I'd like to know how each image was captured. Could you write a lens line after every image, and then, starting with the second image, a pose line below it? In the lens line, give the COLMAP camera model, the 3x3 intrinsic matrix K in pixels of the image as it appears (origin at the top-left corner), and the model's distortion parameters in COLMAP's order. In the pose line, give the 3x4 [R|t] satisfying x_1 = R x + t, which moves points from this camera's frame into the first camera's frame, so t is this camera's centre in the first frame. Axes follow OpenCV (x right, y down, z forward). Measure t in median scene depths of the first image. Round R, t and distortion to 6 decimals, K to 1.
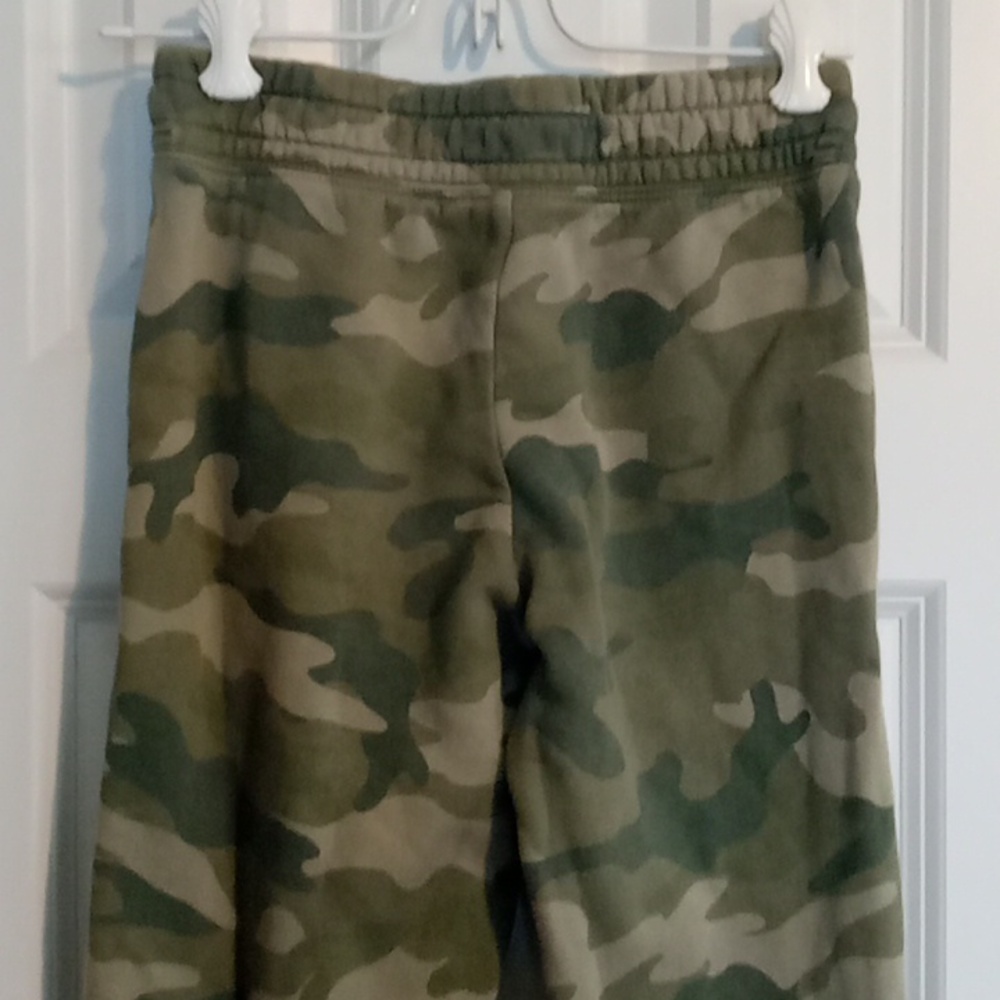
lens RADIAL K [[1579.0, 0, 500.0], [0, 1579.0, 500.0], [0, 0, 1]] dist [0.077434, -0.056339]
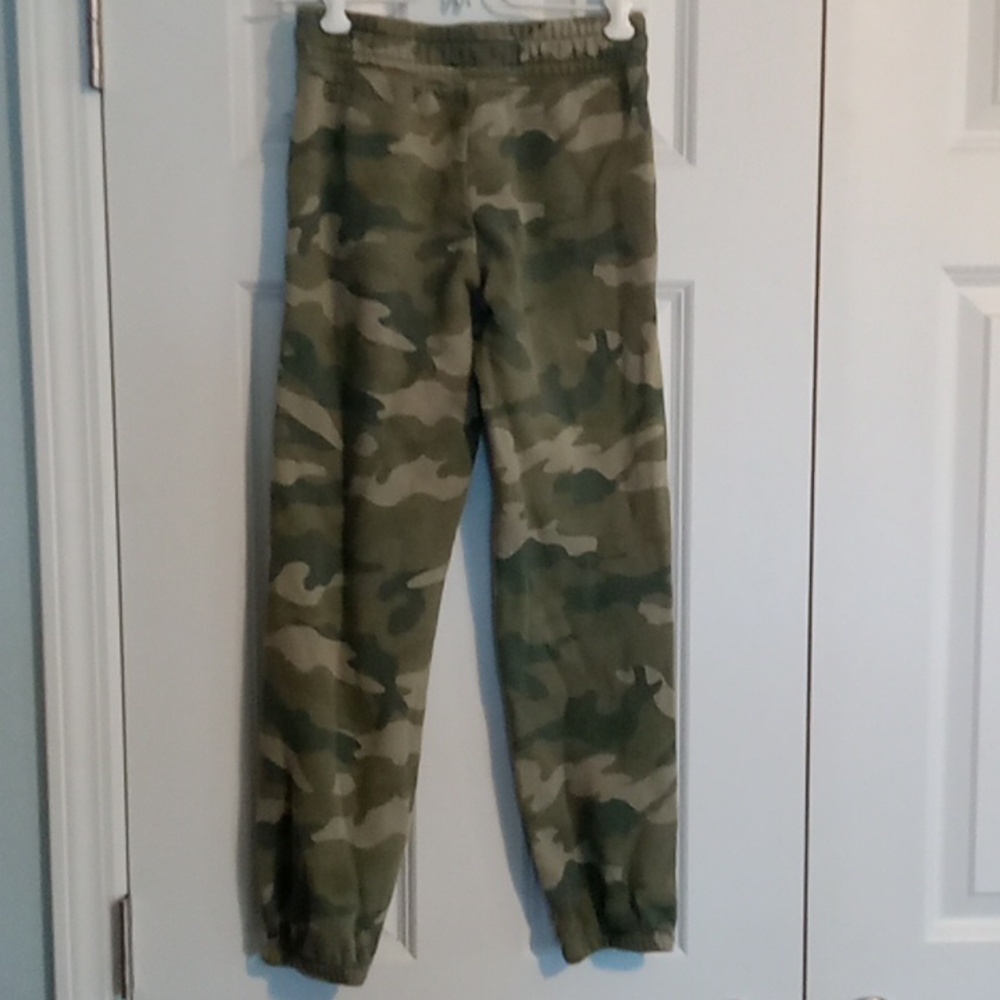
lens RADIAL K [[1579.0, 0, 500.0], [0, 1579.0, 500.0], [0, 0, 1]] dist [0.077434, -0.056339]
pose [[0.999548, -0.005593, 0.029550, -0.023971], [0.002459, 0.994462, 0.105064, 0.123239], [-0.029974, -0.104944, 0.994026, -1.057546]]
